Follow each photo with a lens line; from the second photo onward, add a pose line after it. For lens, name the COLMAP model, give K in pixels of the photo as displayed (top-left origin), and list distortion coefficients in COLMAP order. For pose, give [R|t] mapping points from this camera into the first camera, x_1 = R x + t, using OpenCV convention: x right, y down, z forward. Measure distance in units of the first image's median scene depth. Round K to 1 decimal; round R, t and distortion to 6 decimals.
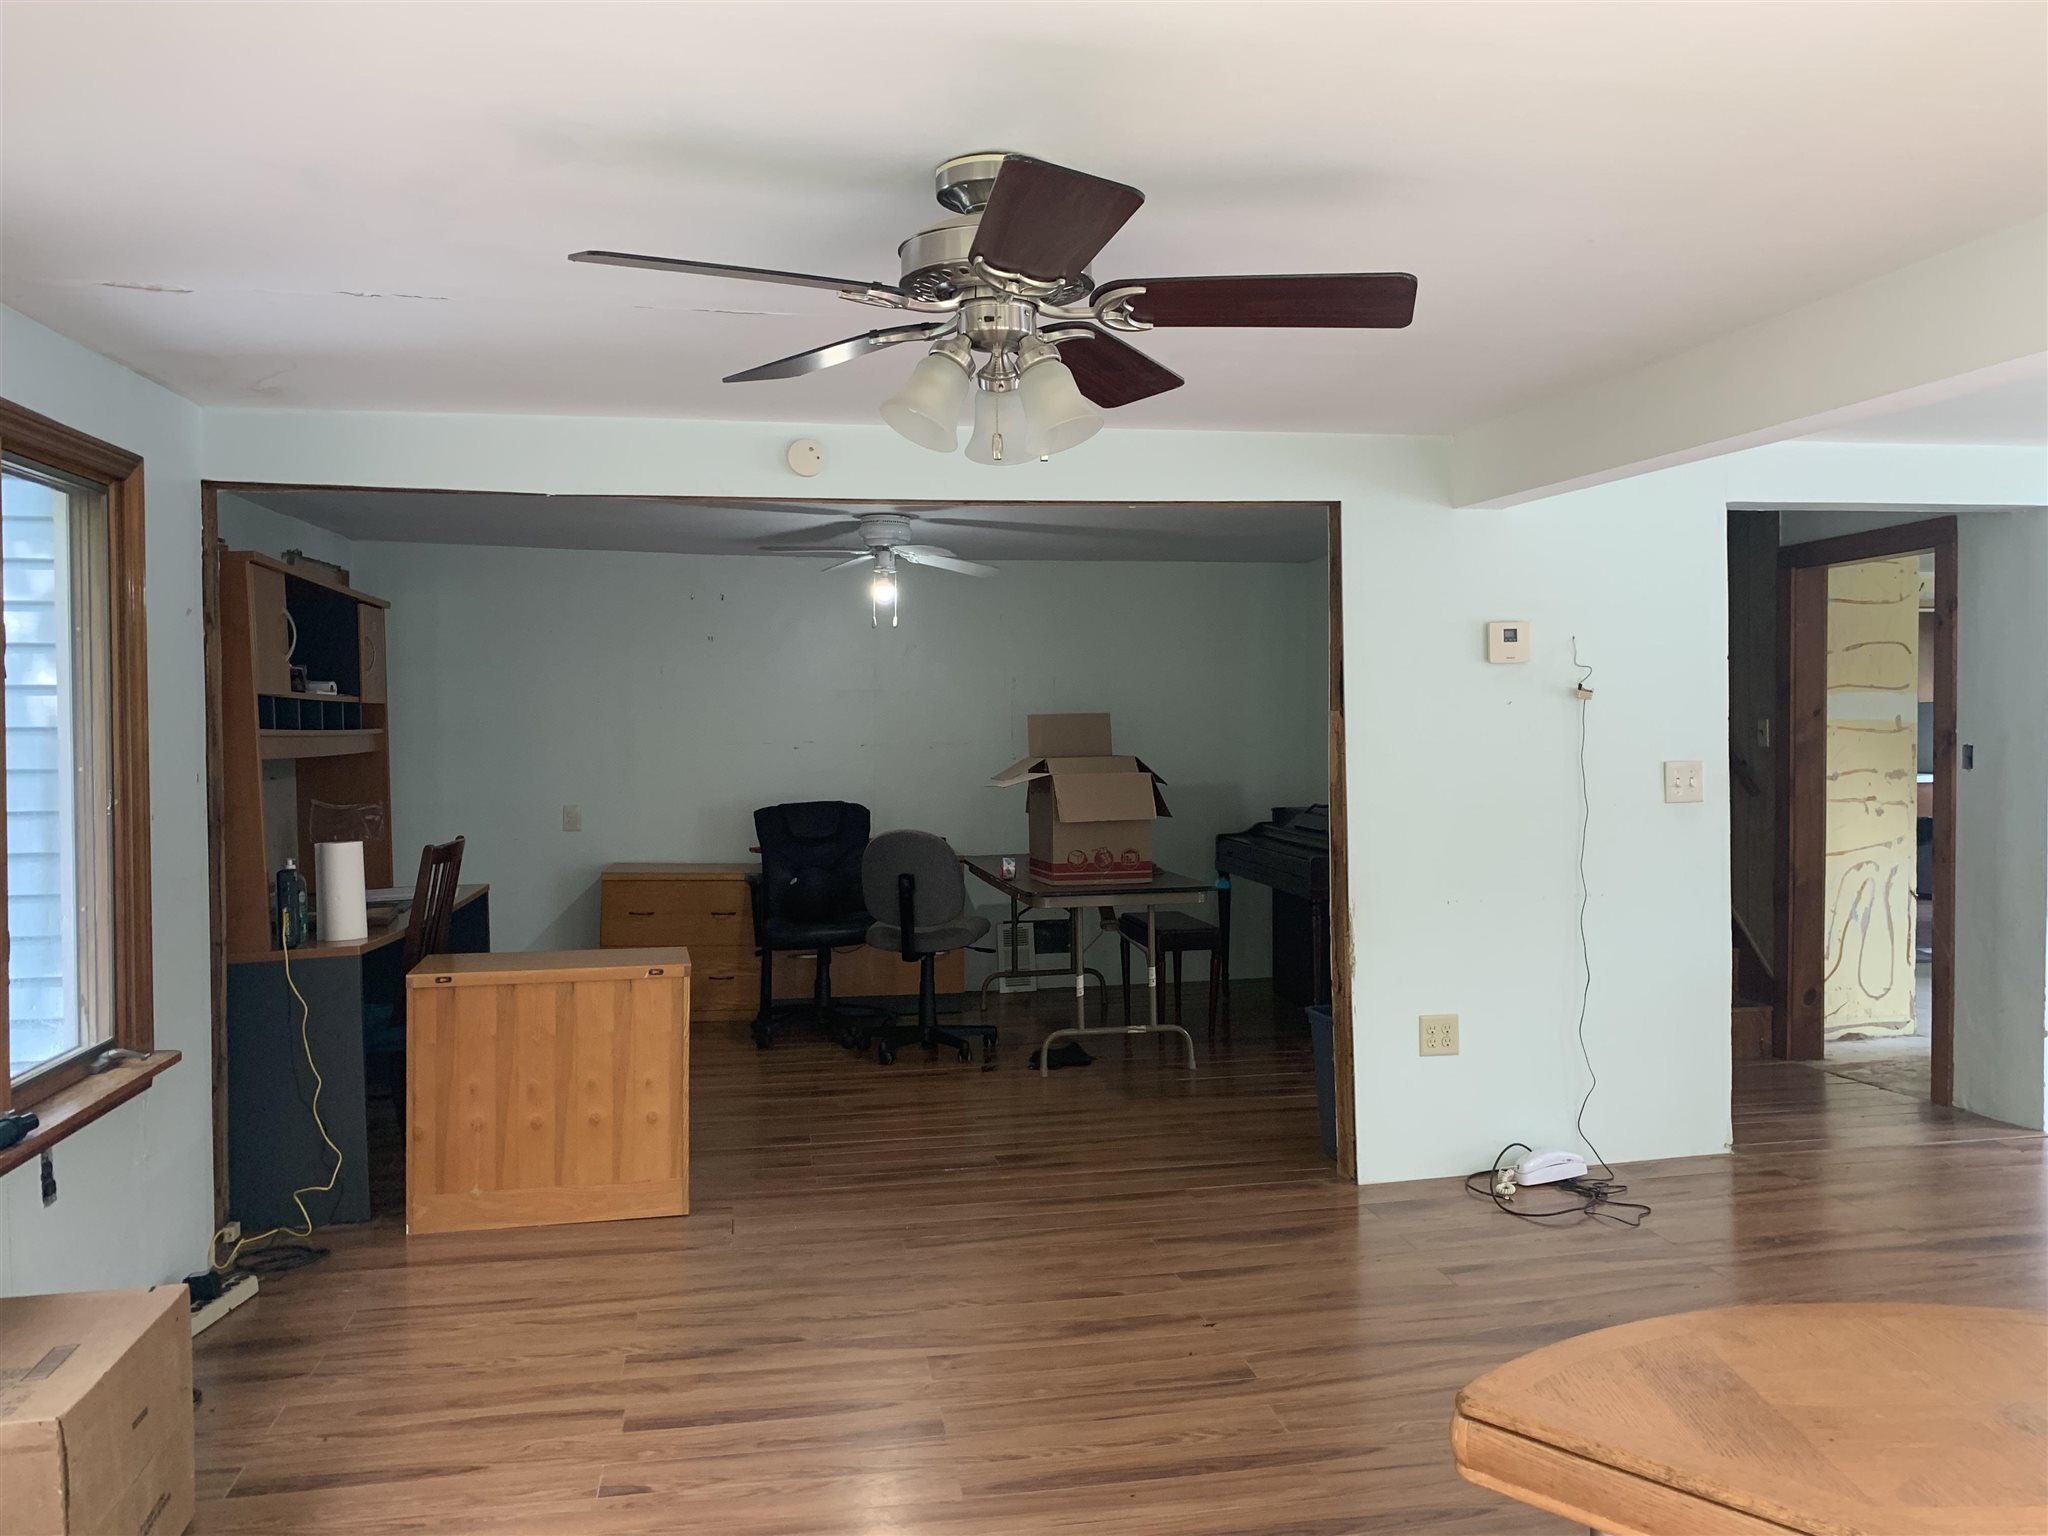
lens RADIAL K [[1585.8, 0, 1024.5], [0, 1585.8, 764.9], [0, 0, 1]] dist [0.032332, -0.021445]
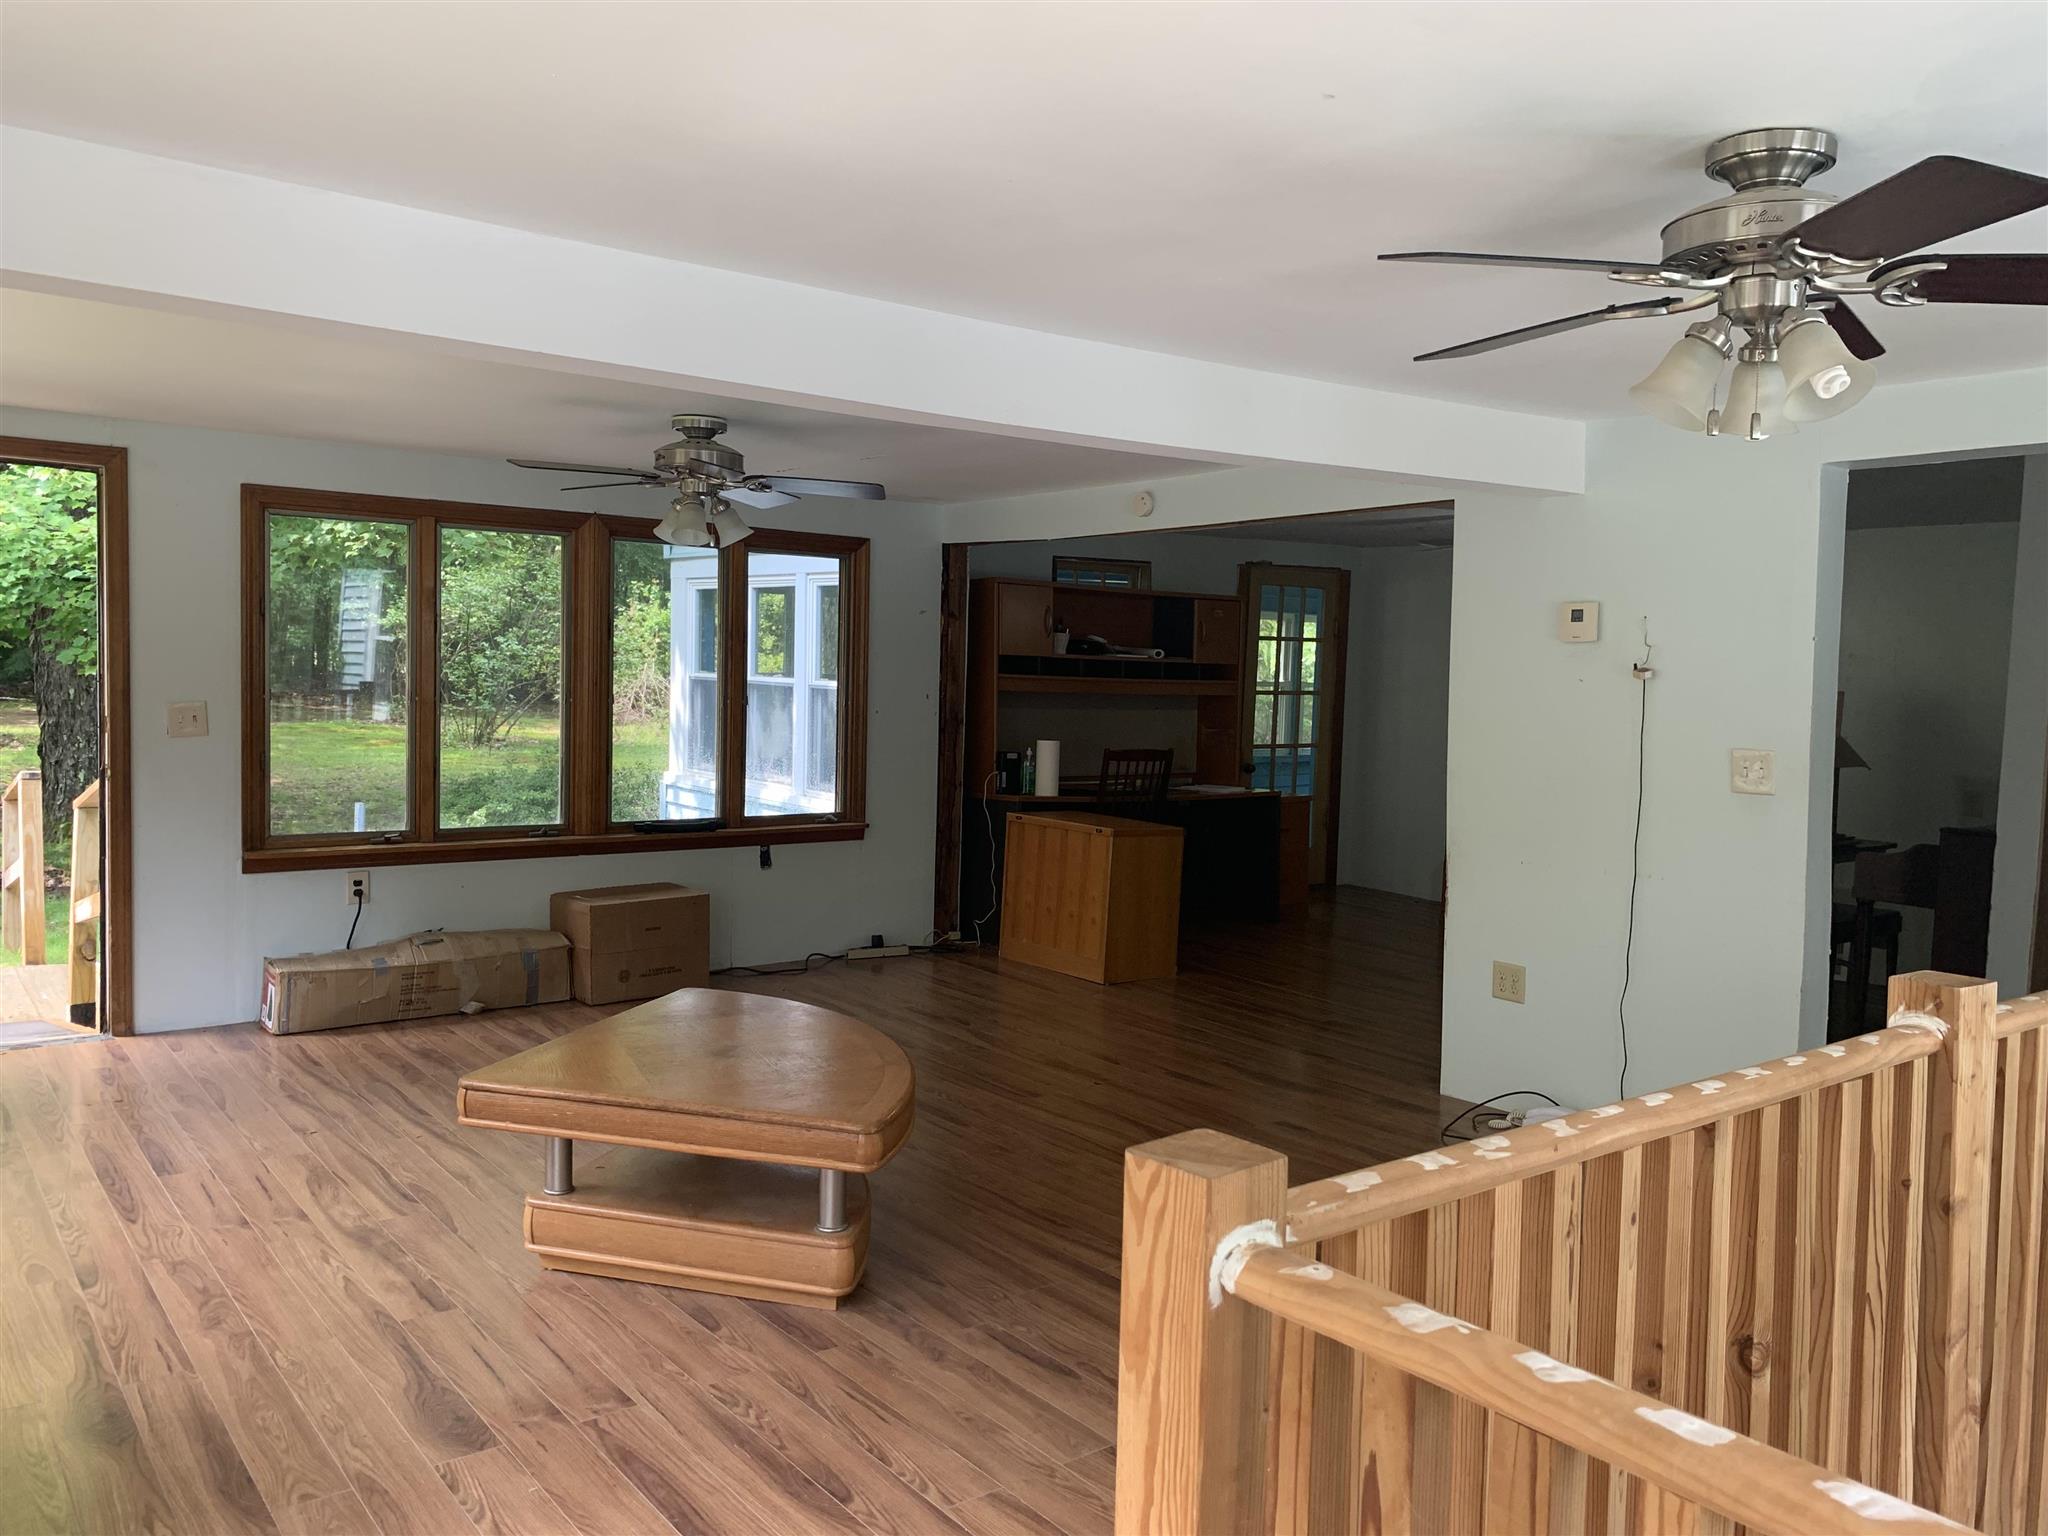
lens RADIAL K [[1585.8, 0, 1025.1], [0, 1585.8, 759.5], [0, 0, 1]] dist [0.032332, -0.021445]
pose [[0.418884, 0.073422, -0.905066, 1.163623], [-0.059422, 0.996806, 0.053363, -0.022604], [0.906093, 0.031428, 0.421909, 0.246179]]
